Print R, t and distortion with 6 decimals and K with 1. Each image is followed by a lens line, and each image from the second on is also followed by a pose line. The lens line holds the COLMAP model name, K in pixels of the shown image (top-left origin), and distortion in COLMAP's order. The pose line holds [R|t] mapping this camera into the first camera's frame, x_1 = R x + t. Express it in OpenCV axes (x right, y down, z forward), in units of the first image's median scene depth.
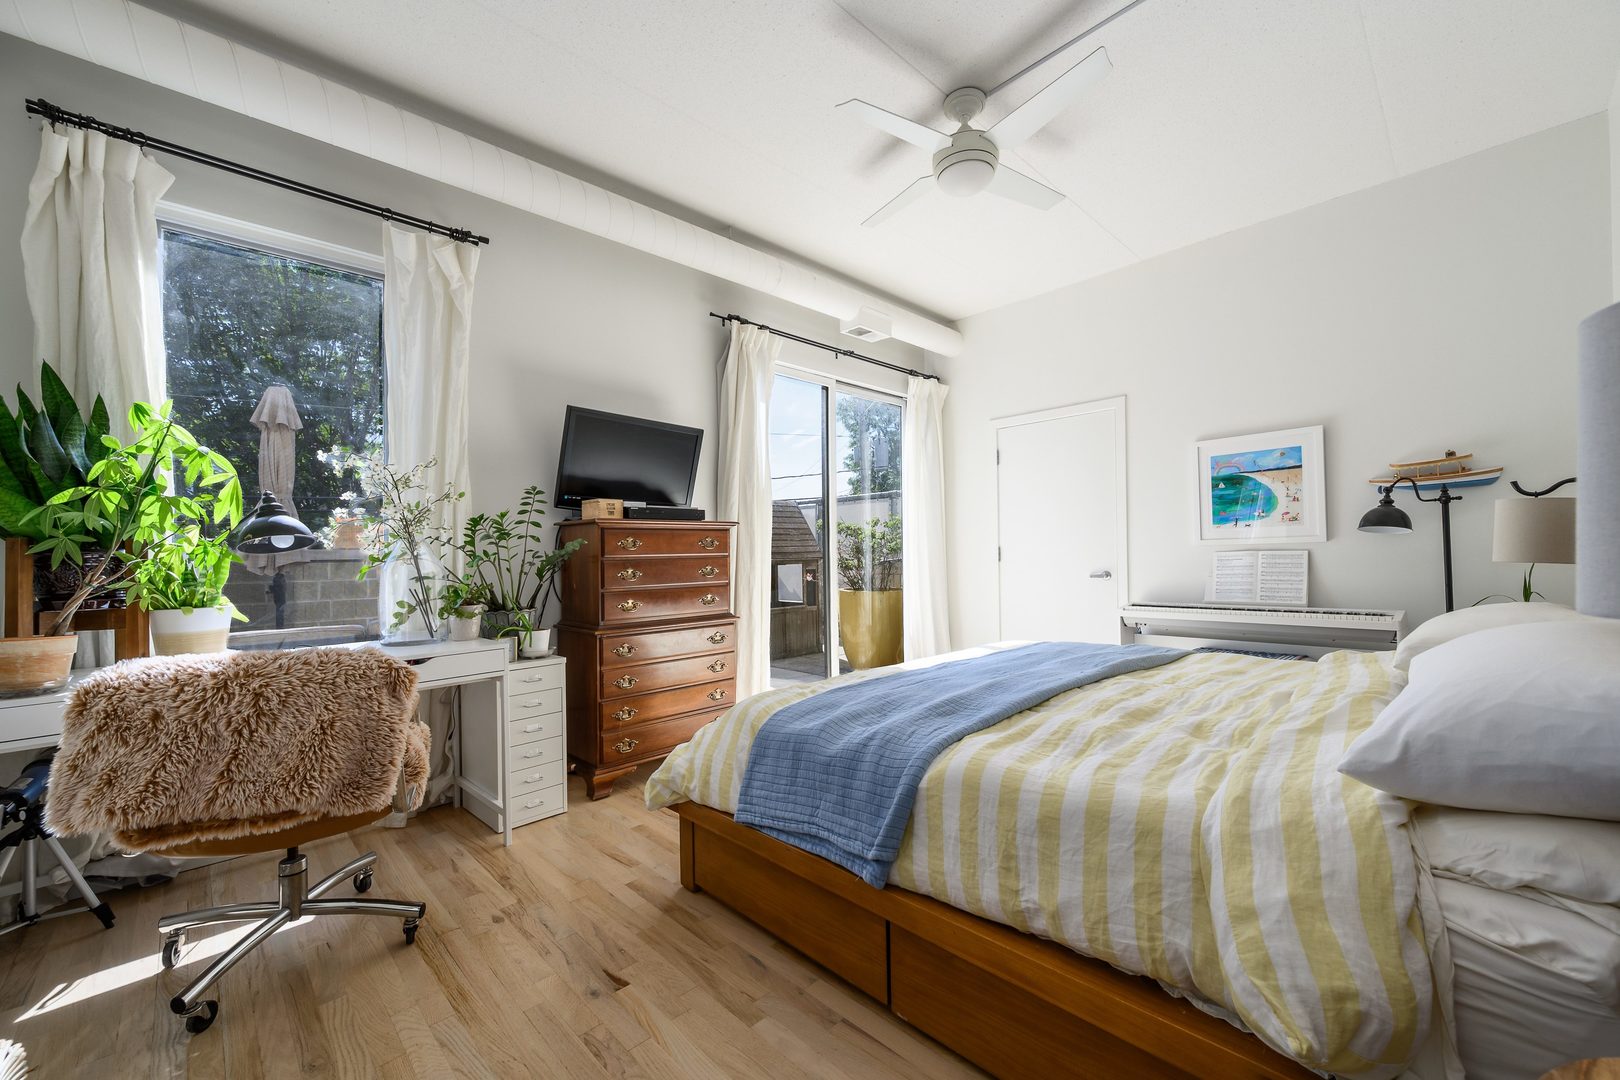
lens RADIAL K [[642.2, 0, 810.0], [0, 642.2, 540.0], [0, 0, 1]] dist [-0.003764, -0.000466]
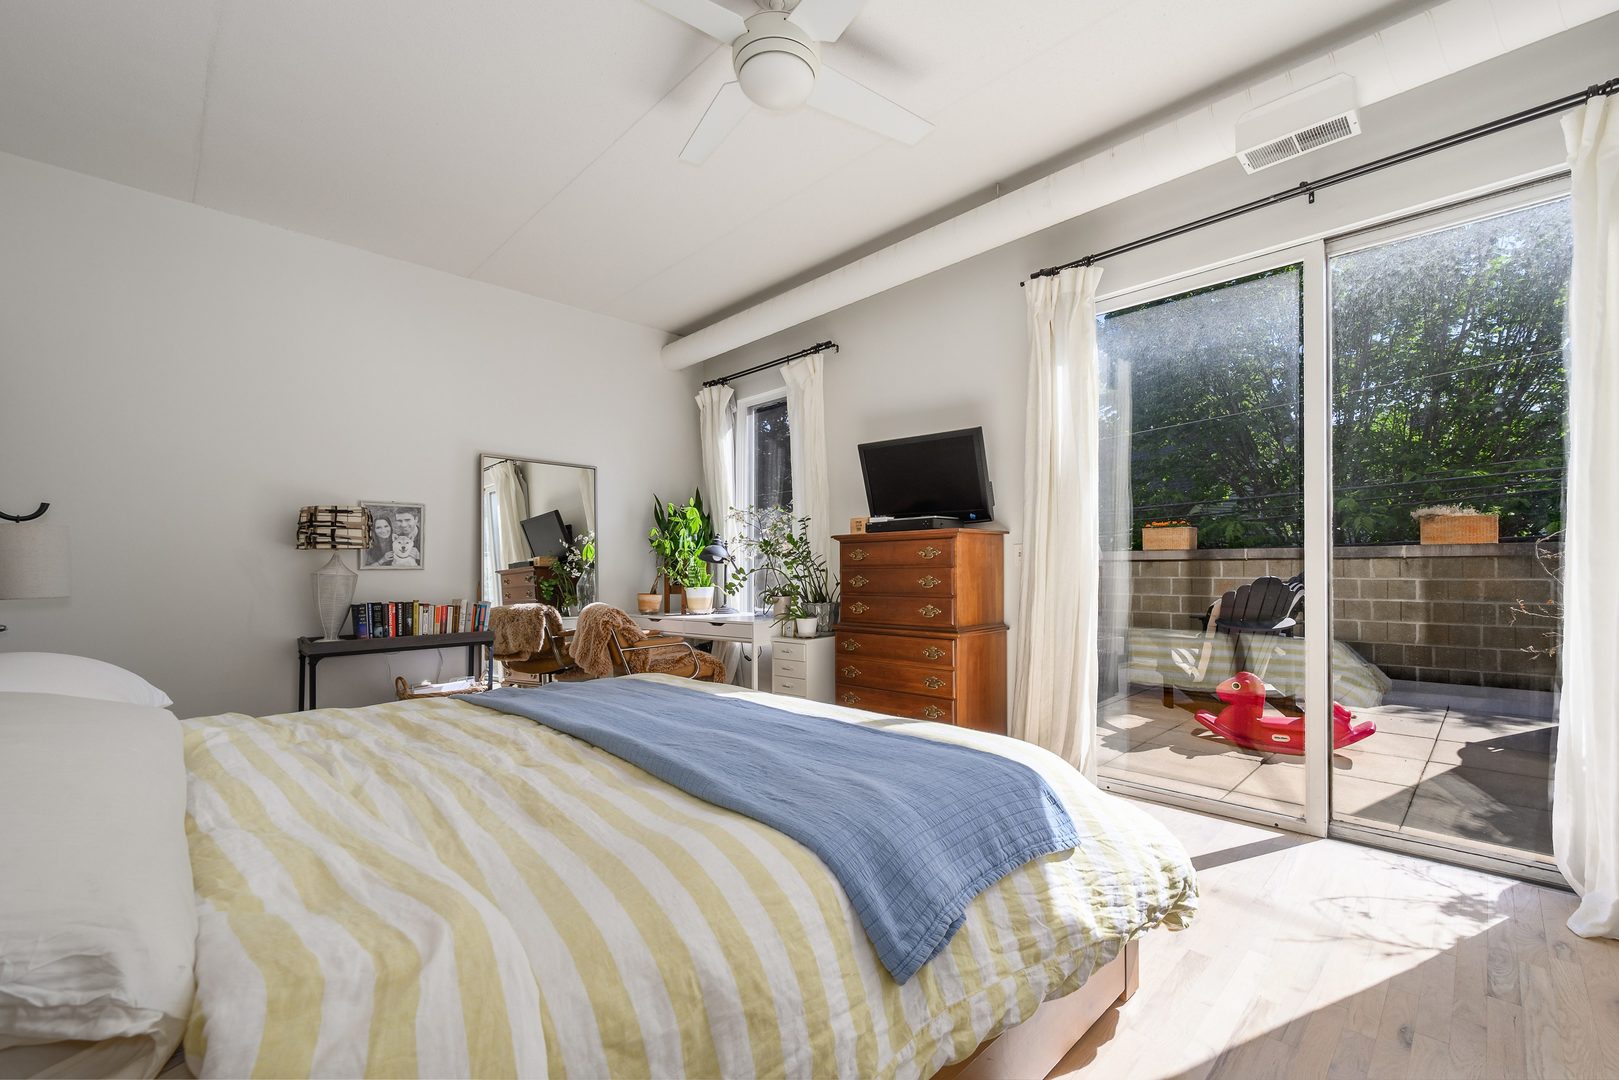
lens RADIAL K [[641.8, 0, 809.5], [0, 641.8, 540.0], [0, 0, 1]] dist [-0.003764, -0.000466]
pose [[0.015002, -0.013397, -0.999798, 0.882048], [0.027527, 0.999537, -0.012980, -0.008260], [0.999508, -0.027326, 0.015363, 0.880930]]
